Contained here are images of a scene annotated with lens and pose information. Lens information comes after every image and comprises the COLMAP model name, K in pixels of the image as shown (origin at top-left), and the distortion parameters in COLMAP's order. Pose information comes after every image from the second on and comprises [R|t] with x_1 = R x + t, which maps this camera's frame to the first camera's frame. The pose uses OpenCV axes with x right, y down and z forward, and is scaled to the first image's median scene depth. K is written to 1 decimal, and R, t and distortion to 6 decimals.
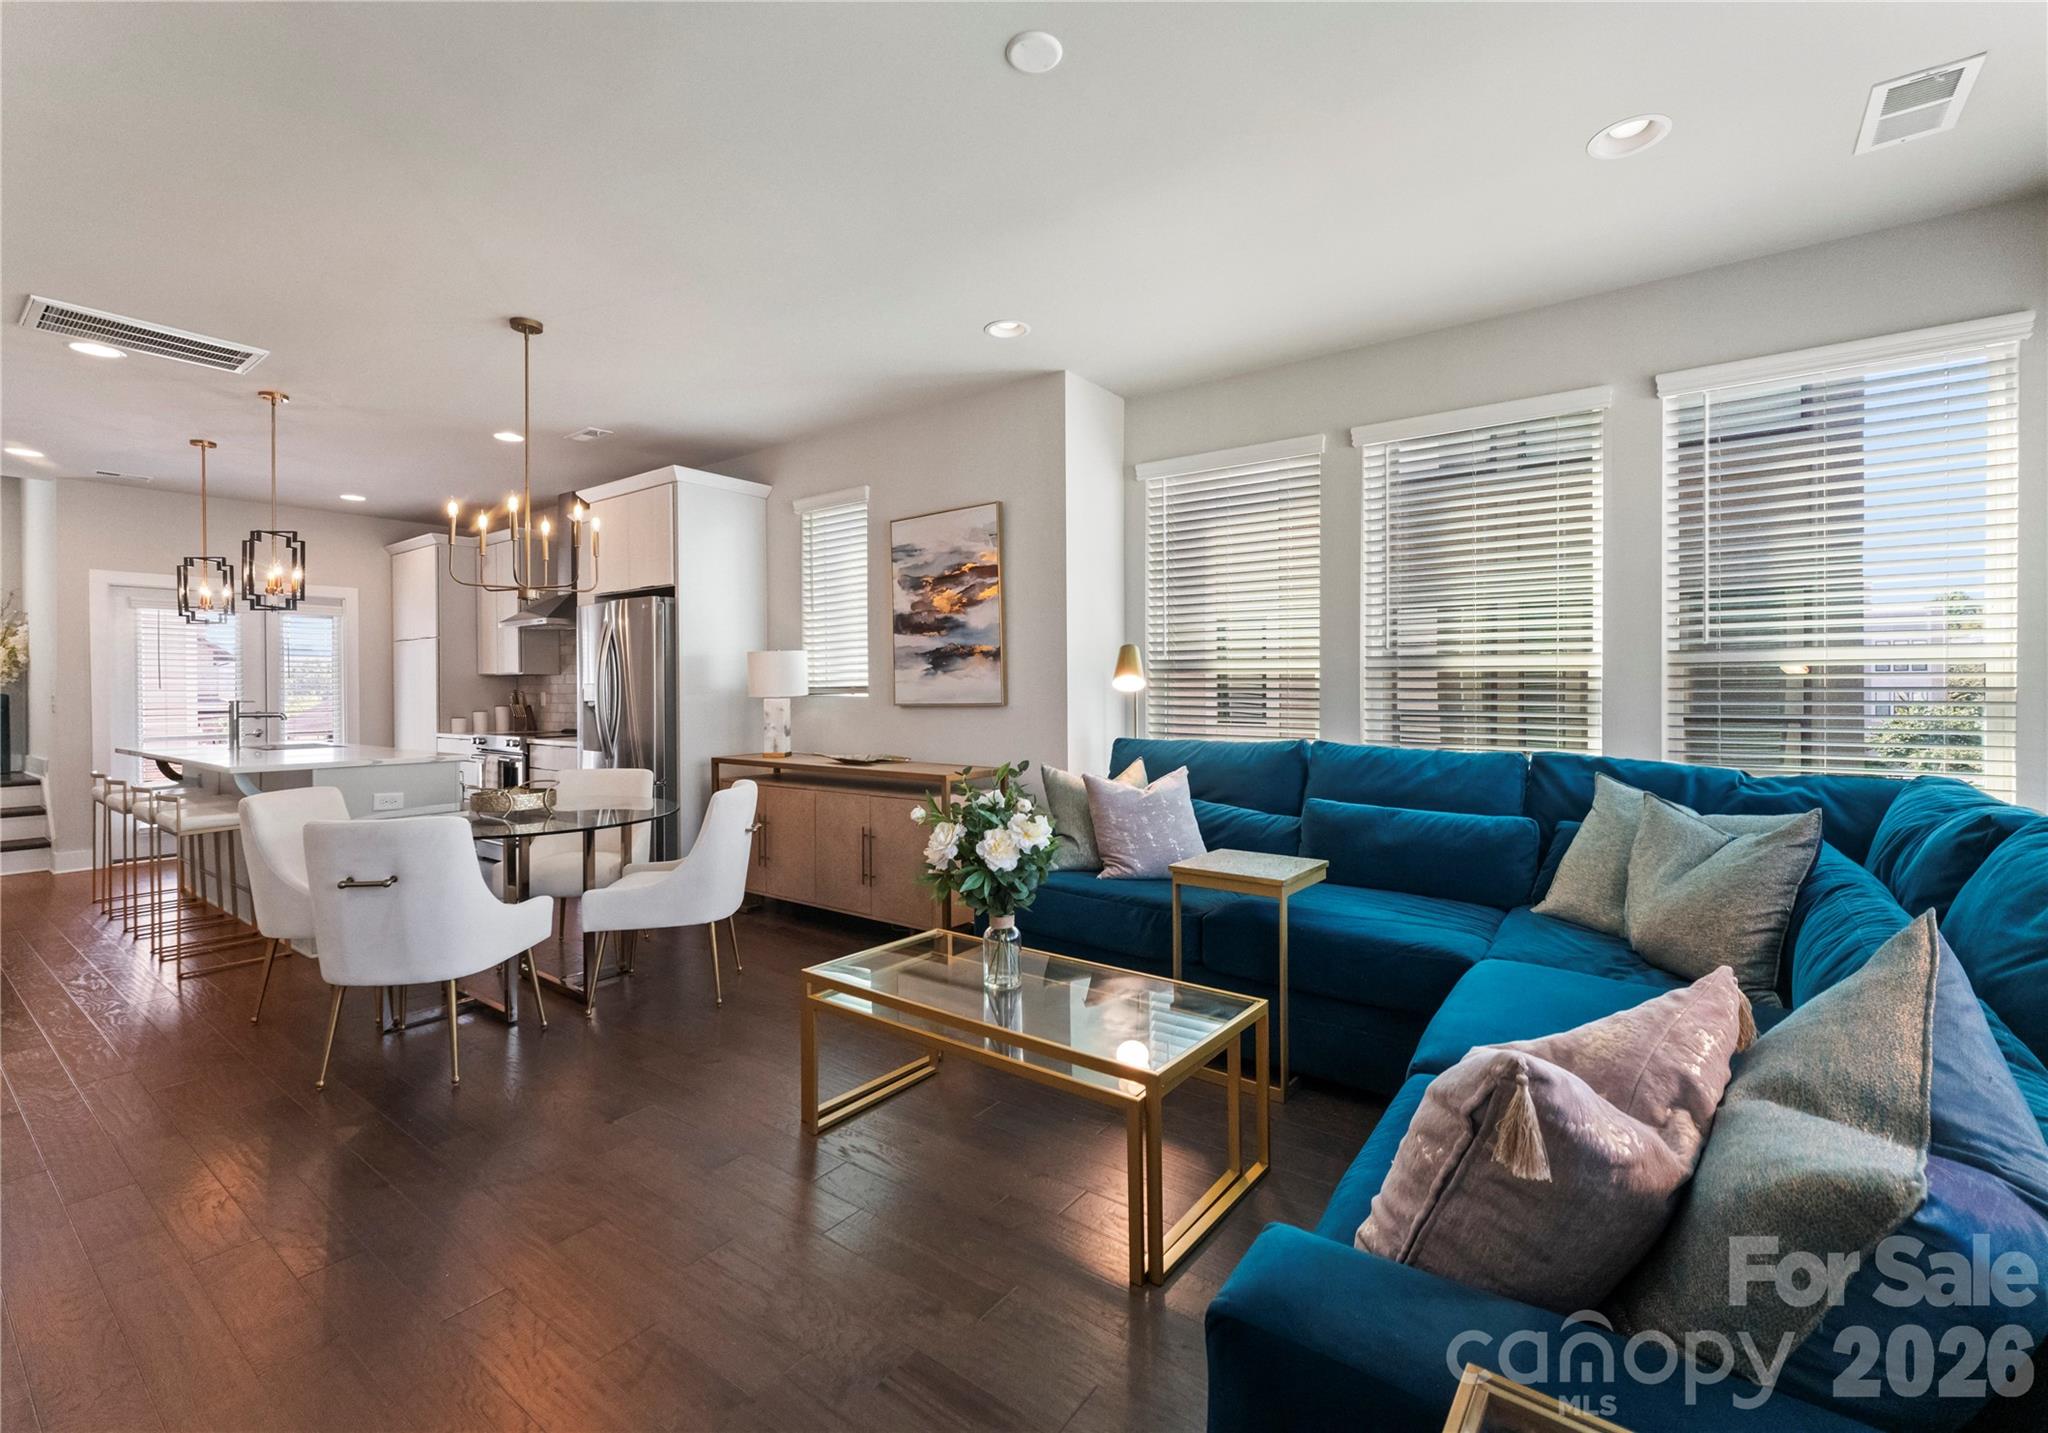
lens RADIAL K [[889.8, 0, 1058.8], [0, 889.8, 690.8], [0, 0, 1]] dist [-0.007513, -0.000528]
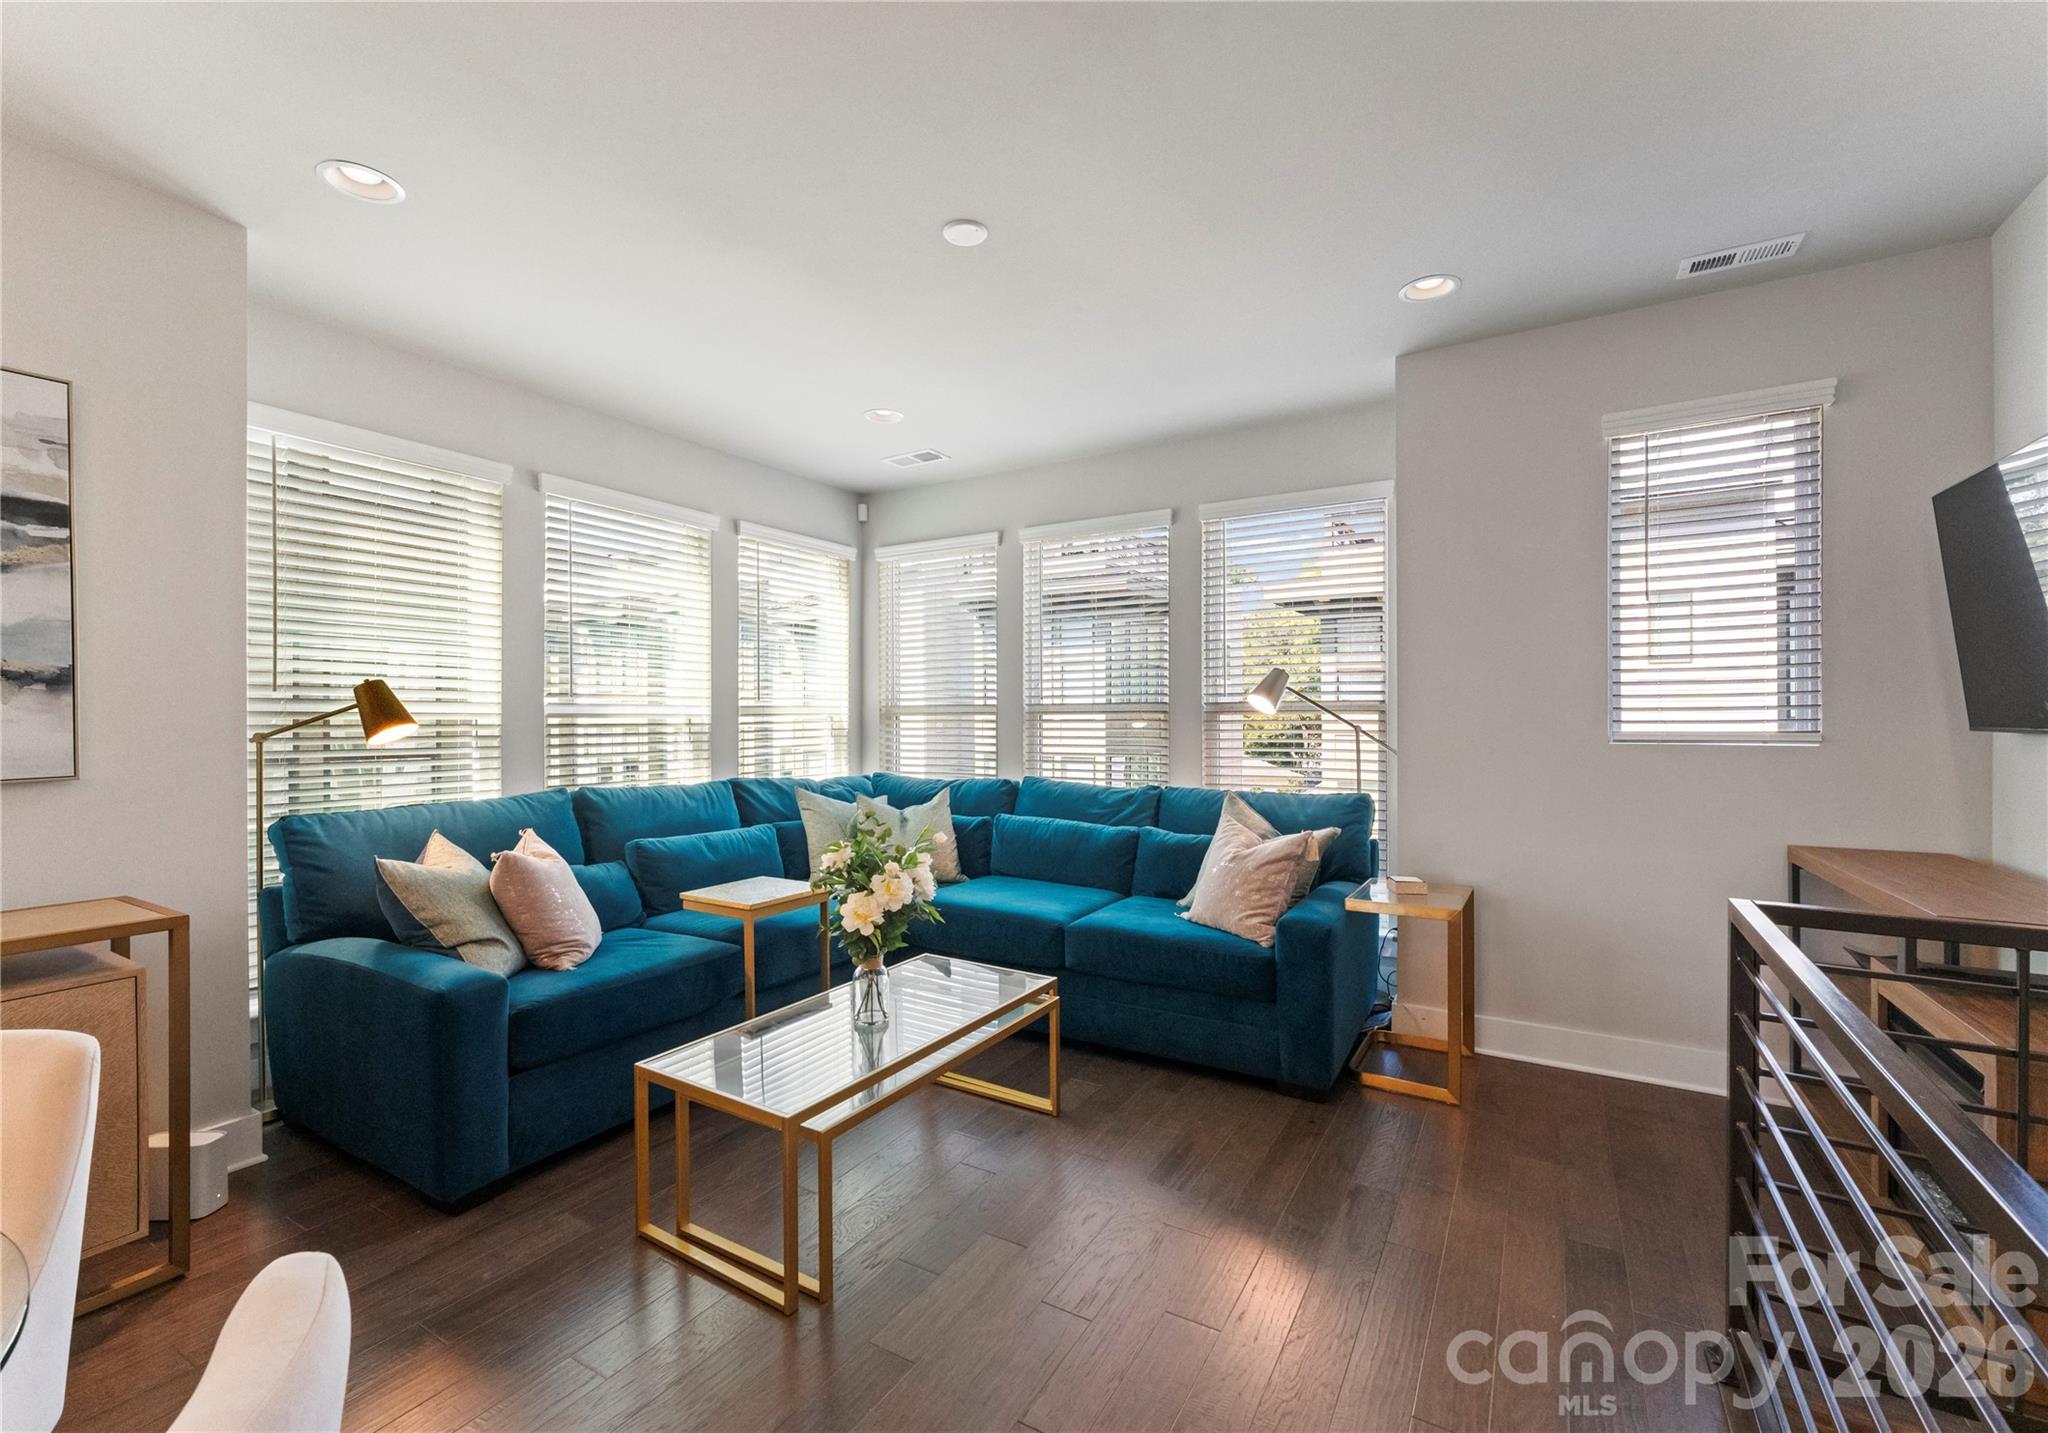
lens RADIAL K [[889.8, 0, 1018.4], [0, 889.8, 718.8], [0, 0, 1]] dist [-0.007513, -0.000528]
pose [[-0.089893, 0.005834, 0.995934, -0.619326], [0.005488, 0.999971, -0.005363, -0.012826], [-0.995936, 0.004984, -0.089922, 0.500661]]
